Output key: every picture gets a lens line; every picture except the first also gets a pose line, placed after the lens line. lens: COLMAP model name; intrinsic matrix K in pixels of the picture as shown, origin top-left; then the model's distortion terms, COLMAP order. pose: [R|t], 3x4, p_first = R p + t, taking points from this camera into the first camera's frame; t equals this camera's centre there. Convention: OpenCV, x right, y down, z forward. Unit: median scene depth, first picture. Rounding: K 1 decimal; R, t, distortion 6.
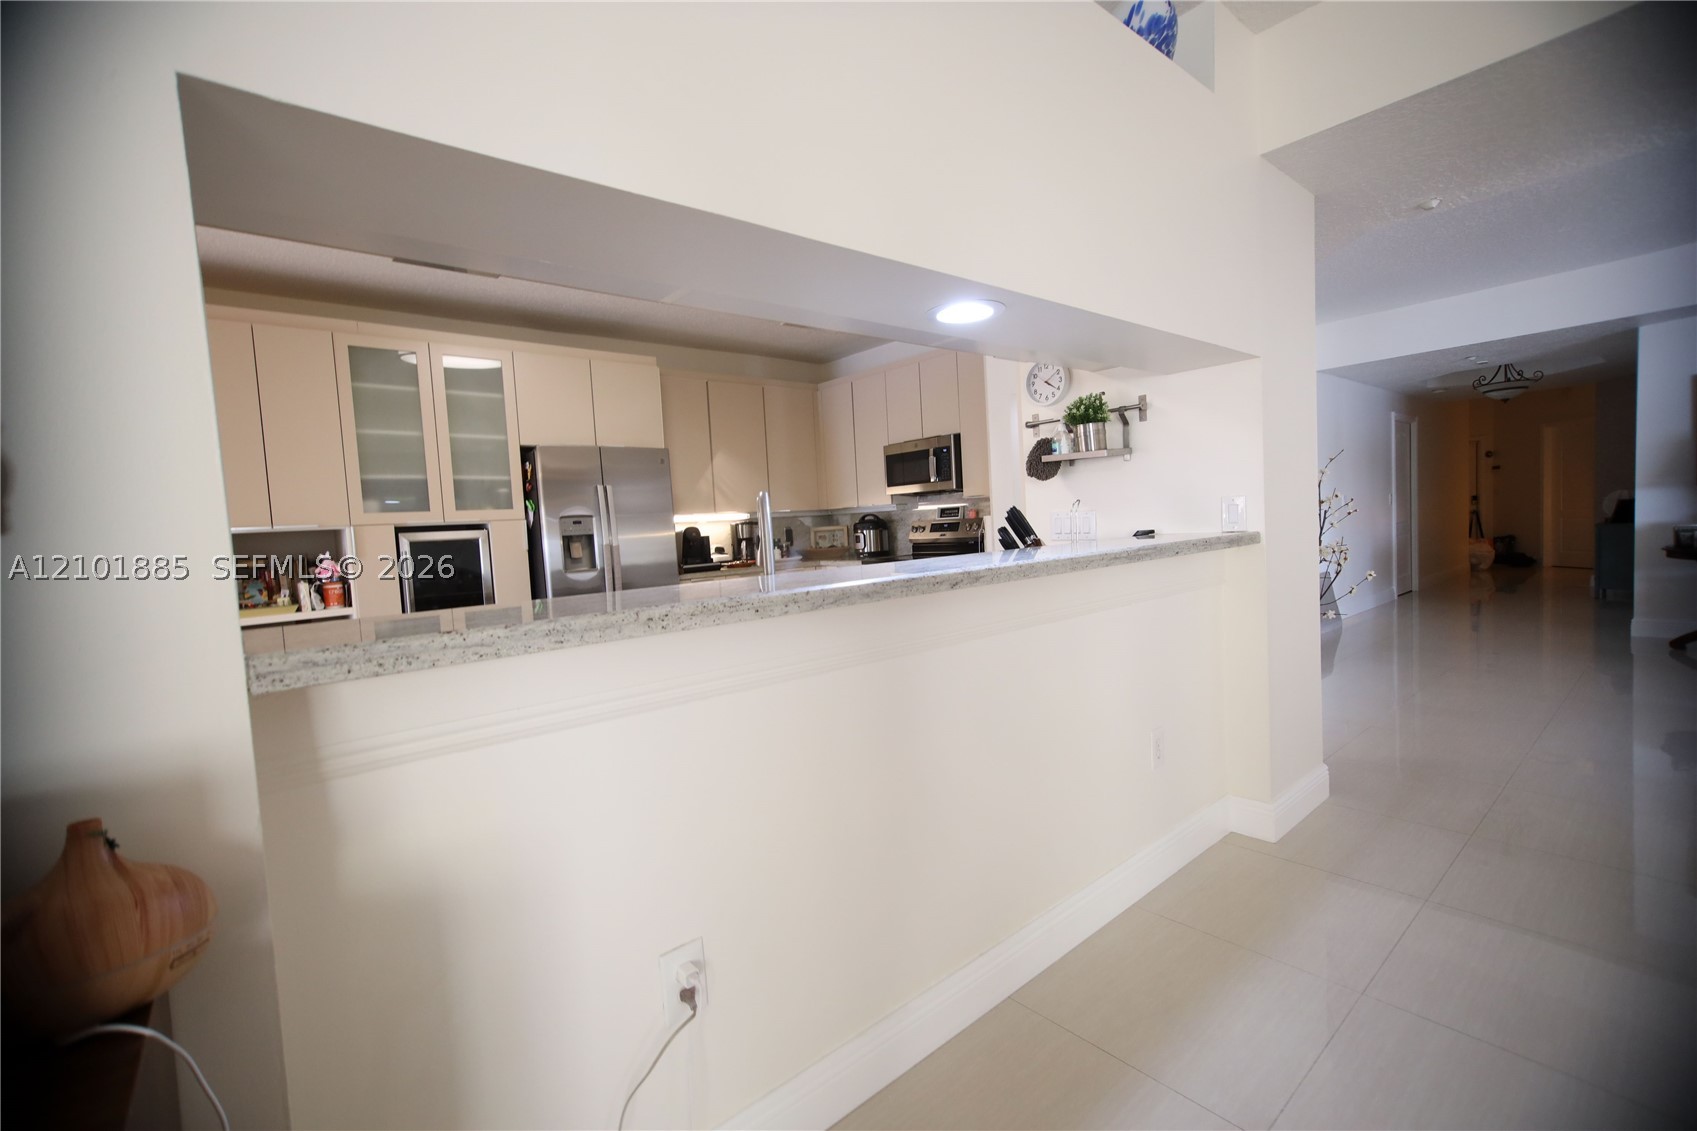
lens RADIAL K [[727.3, 0, 838.9], [0, 727.3, 563.3], [0, 0, 1]] dist [-0.002038, 0.004600]
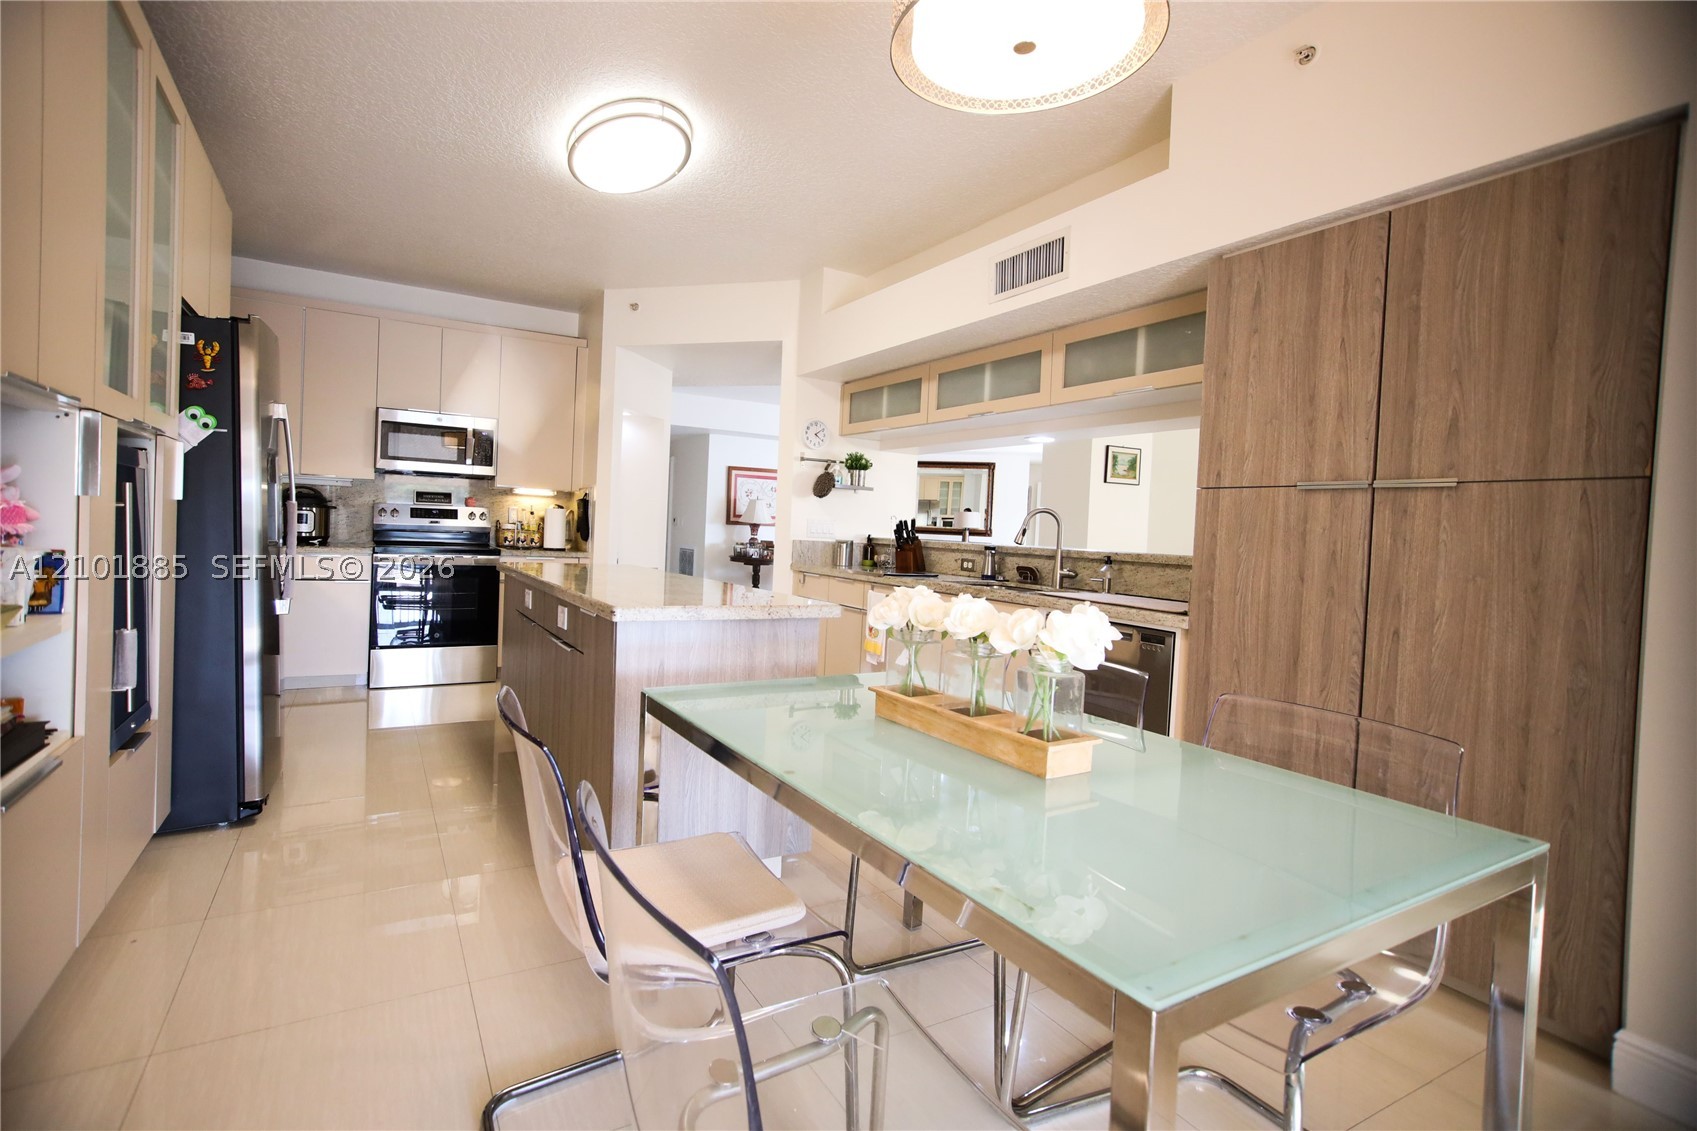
lens RADIAL K [[777.1, 0, 798.1], [0, 777.1, 546.1], [0, 0, 1]] dist [-0.004341, 0.002001]
pose [[0.203953, 0.039383, 0.978188, -0.844500], [-0.000427, 0.999194, -0.040140, 0.034756], [-0.978981, 0.007769, 0.203806, 0.442218]]
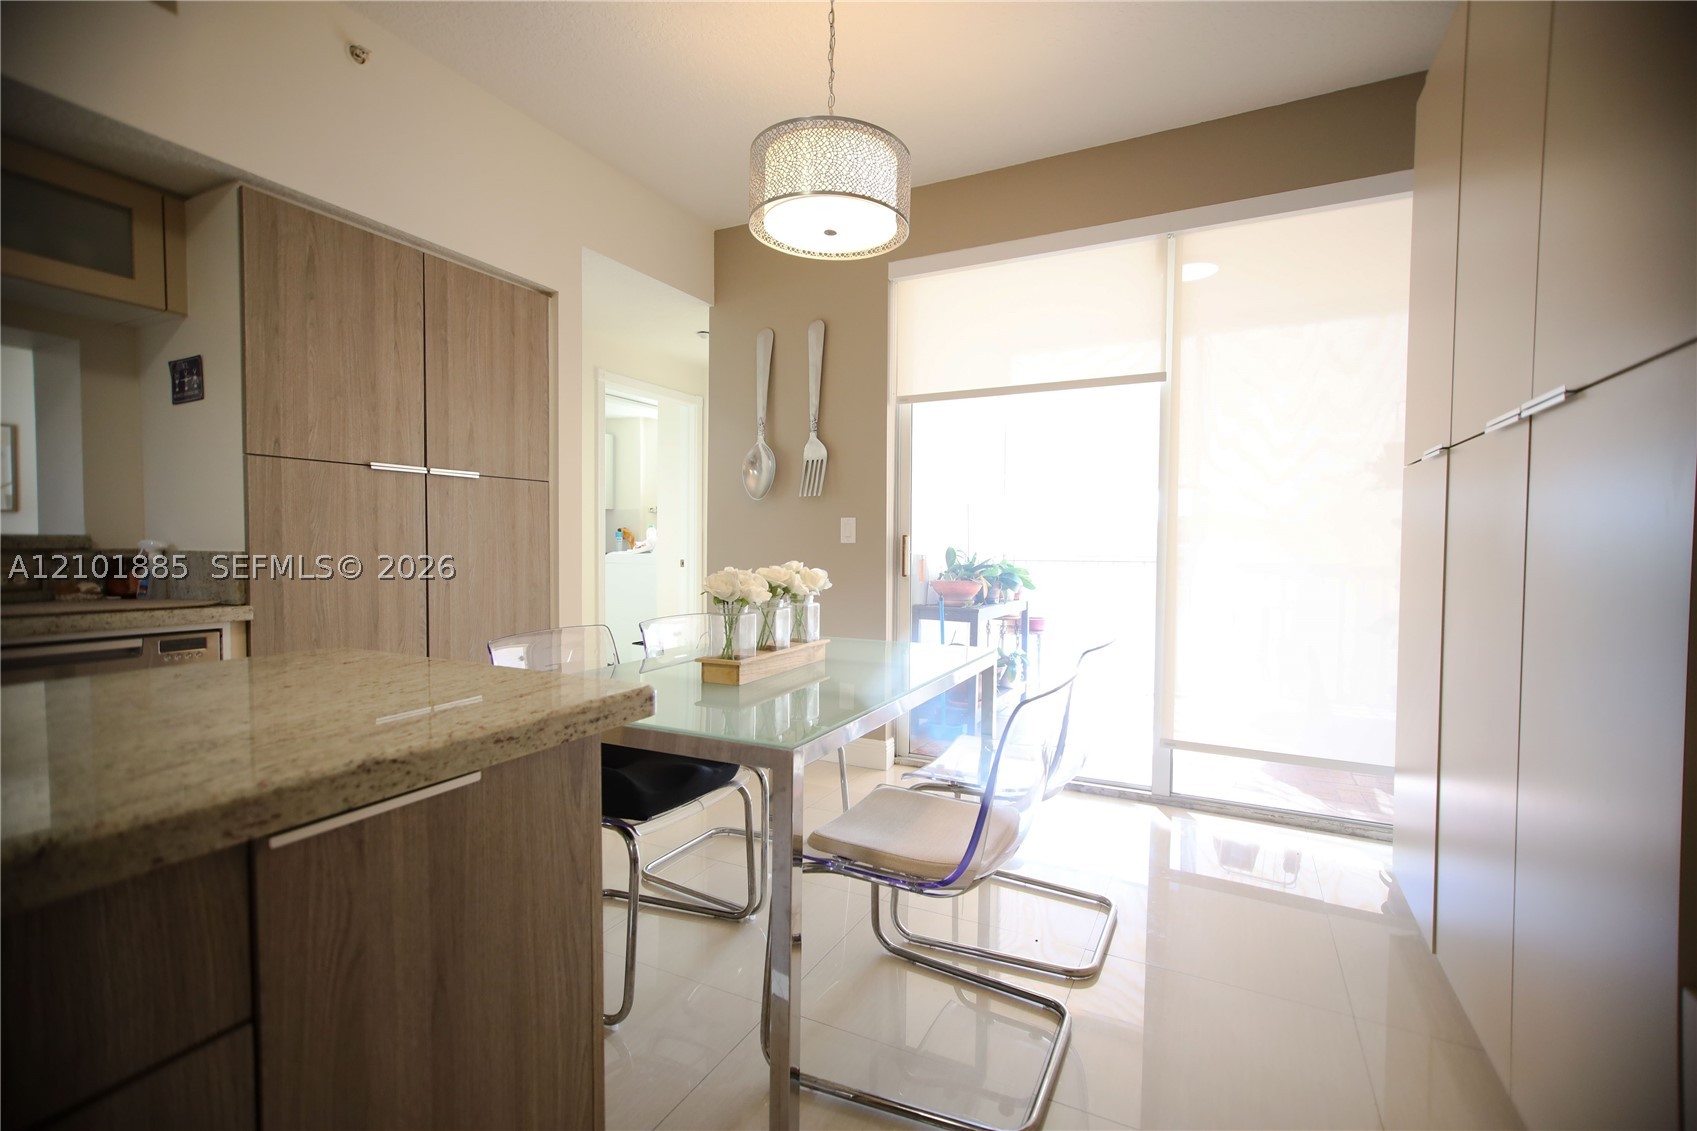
lens RADIAL K [[762.9, 0, 857.8], [0, 762.9, 561.5], [0, 0, 1]] dist [-0.000430, 0.004929]
pose [[-0.920304, 0.055155, -0.387295, -0.421577], [0.017808, 0.994892, 0.099367, -0.001756], [0.390797, 0.084551, -0.916585, 0.833946]]
